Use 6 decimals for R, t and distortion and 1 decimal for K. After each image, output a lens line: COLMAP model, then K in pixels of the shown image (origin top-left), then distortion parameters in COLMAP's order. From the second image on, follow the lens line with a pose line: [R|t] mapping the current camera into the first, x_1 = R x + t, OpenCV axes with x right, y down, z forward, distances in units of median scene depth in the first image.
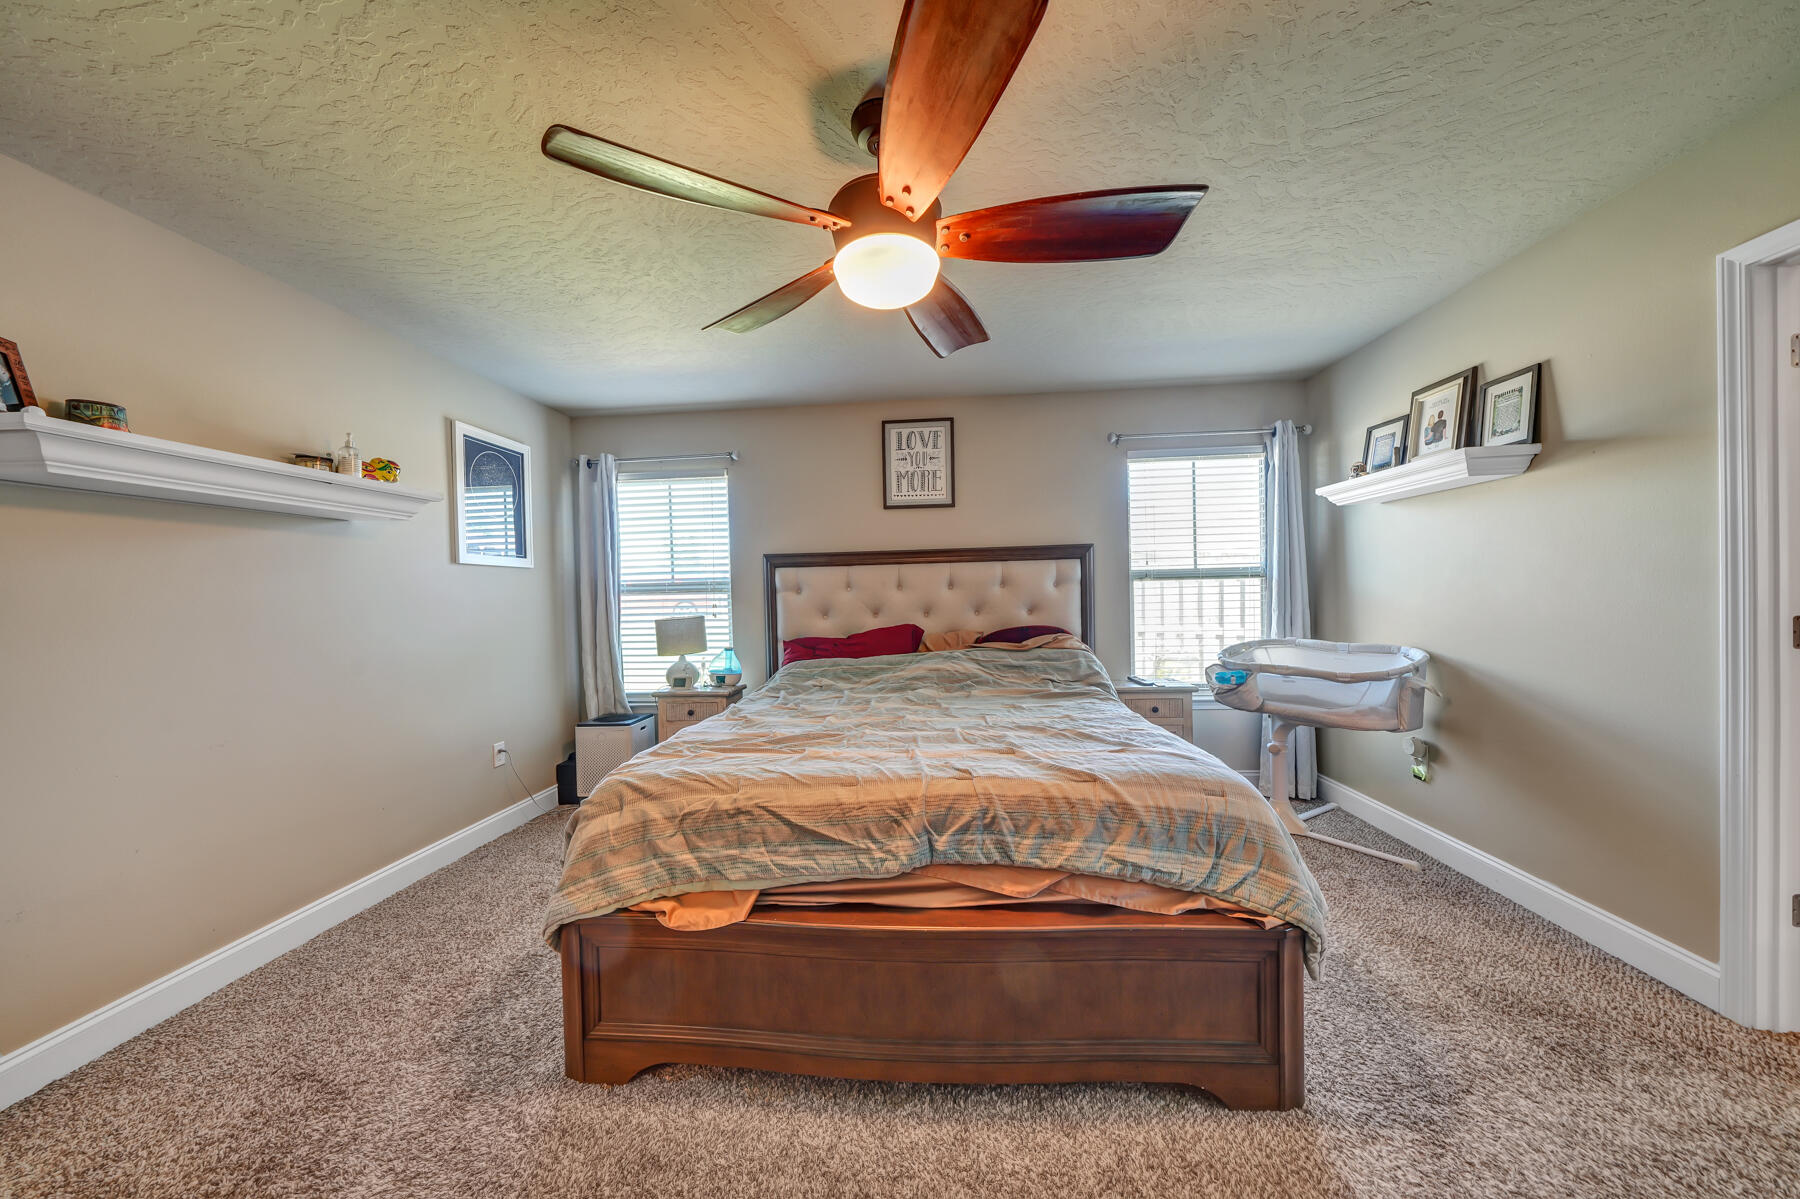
lens RADIAL K [[612.6, 0, 897.4], [0, 612.6, 597.6], [0, 0, 1]] dist [-0.006897, 0.000395]
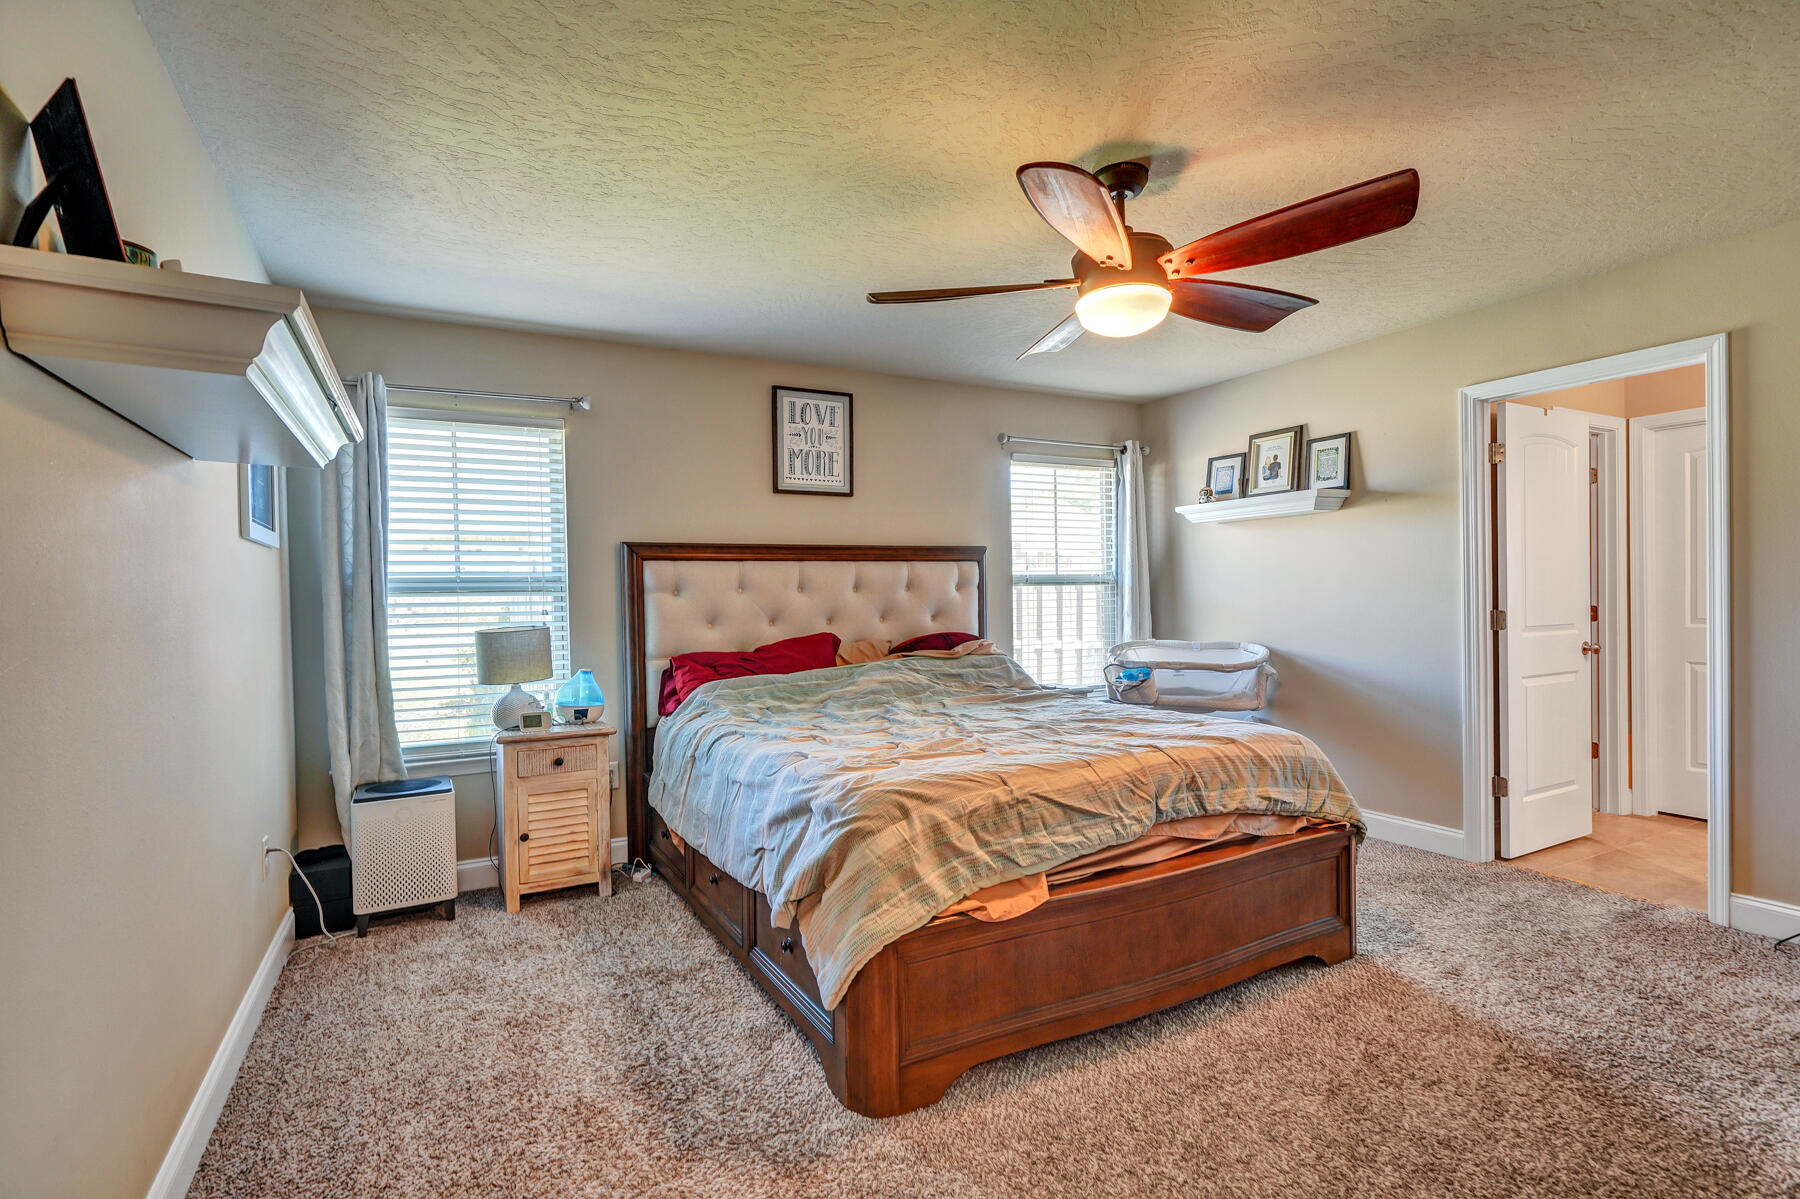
lens RADIAL K [[850.3, 0, 897.0], [0, 850.3, 595.8], [0, 0, 1]] dist [-0.003019, -0.000201]
pose [[0.840310, 0.009606, 0.542021, -0.570676], [0.000720, 0.999822, -0.018836, 0.015681], [-0.542106, 0.016219, 0.840154, -0.043095]]
